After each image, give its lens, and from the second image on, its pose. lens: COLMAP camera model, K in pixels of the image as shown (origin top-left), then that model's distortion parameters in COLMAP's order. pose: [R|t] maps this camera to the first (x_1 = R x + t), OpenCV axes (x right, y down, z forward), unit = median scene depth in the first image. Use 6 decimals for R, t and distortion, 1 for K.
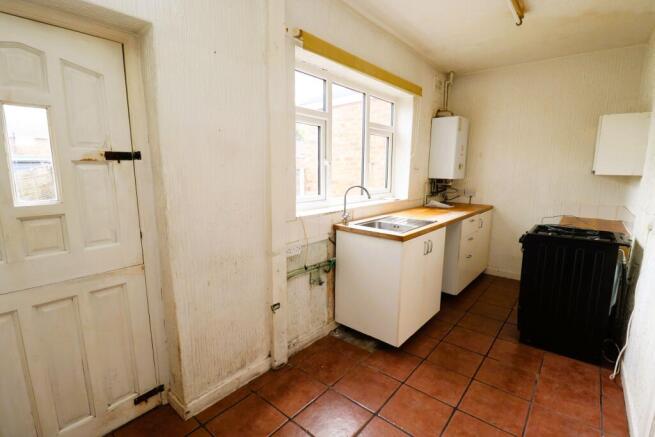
lens RADIAL K [[300.9, 0, 333.6], [0, 300.9, 217.6], [0, 0, 1]] dist [-0.006826, -0.000736]
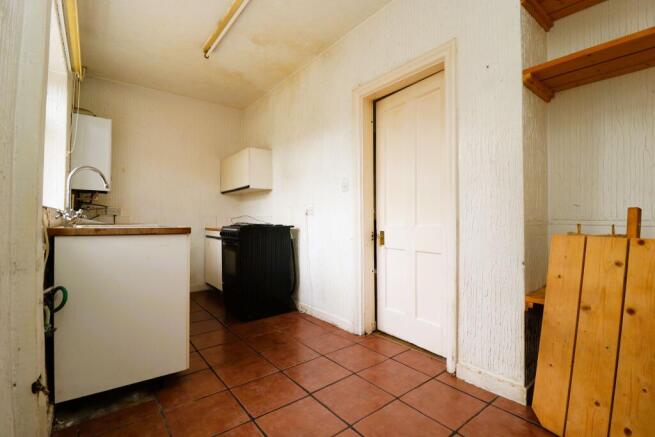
lens RADIAL K [[300.9, 0, 333.6], [0, 300.9, 217.6], [0, 0, 1]] dist [-0.006826, -0.000736]
pose [[0.222195, -0.003802, 0.974995, -0.437959], [0.157463, 0.987005, -0.032036, 0.108600], [-0.962203, 0.160643, 0.219906, 0.348457]]
